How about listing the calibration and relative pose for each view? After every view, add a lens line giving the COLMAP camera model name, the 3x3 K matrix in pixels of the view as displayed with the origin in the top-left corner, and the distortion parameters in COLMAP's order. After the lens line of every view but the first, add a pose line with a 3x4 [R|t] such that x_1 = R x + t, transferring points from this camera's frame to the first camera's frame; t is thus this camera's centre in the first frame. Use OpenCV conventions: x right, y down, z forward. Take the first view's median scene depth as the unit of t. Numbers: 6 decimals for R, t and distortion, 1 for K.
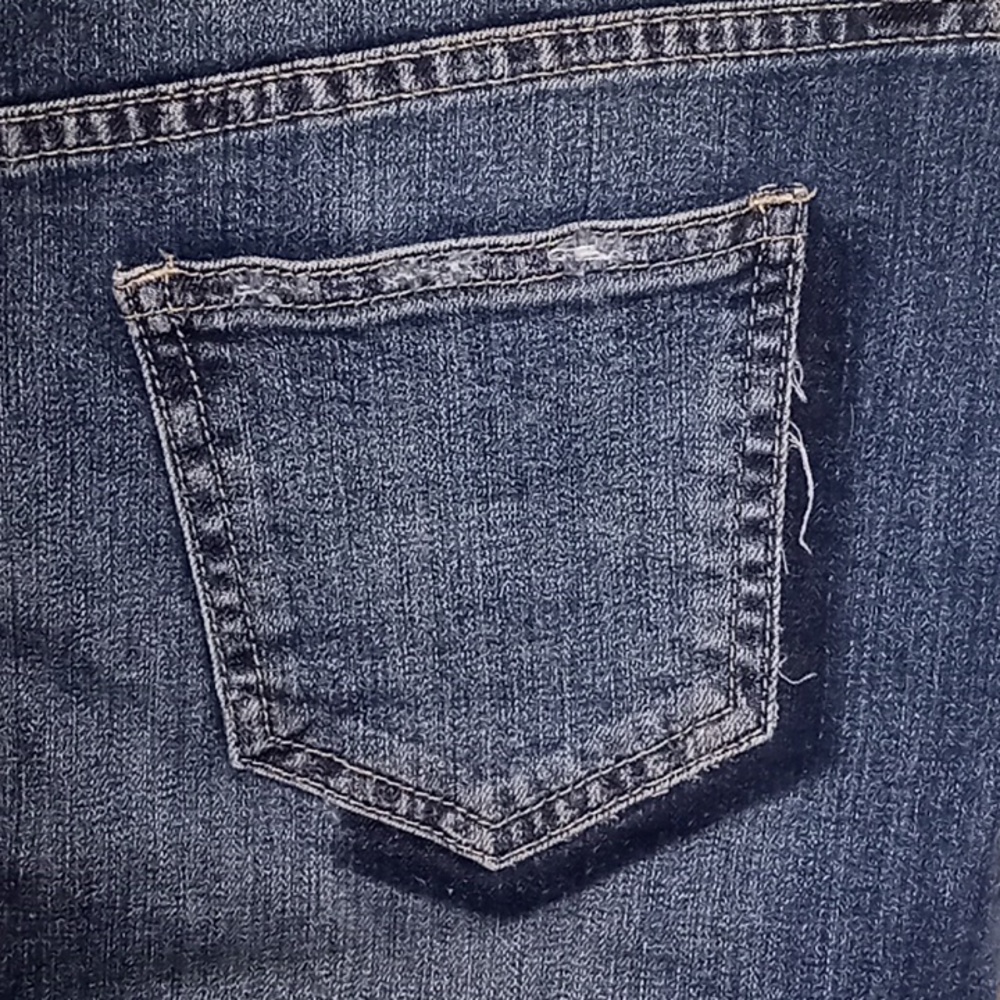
lens RADIAL K [[1797.2, 0, 500.0], [0, 1797.2, 500.0], [0, 0, 1]] dist [0.285636, -1.460412]
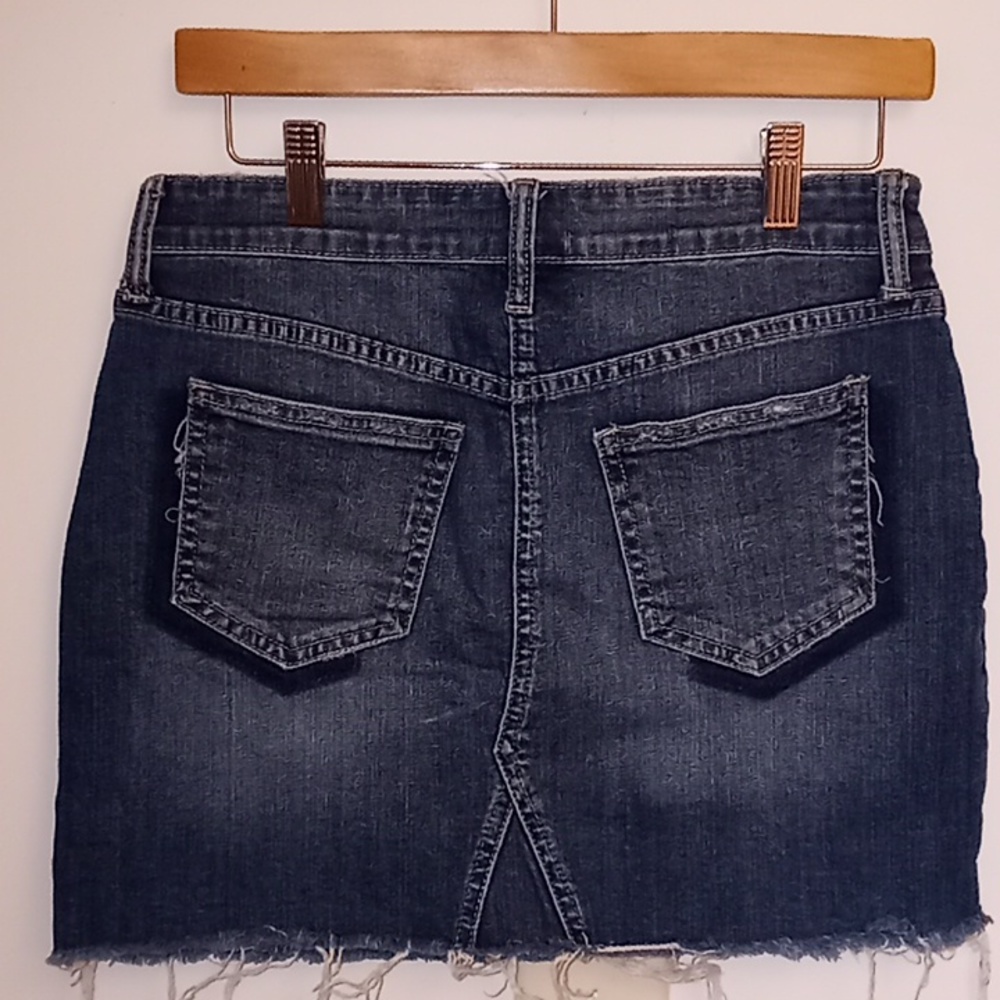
lens RADIAL K [[1797.2, 0, 500.0], [0, 1797.2, 500.0], [0, 0, 1]] dist [0.285636, -1.460412]
pose [[0.995786, -0.082903, -0.039200, -0.238635], [0.078382, 0.991334, -0.105423, 0.212403], [0.047600, 0.101906, 0.993655, -1.427720]]
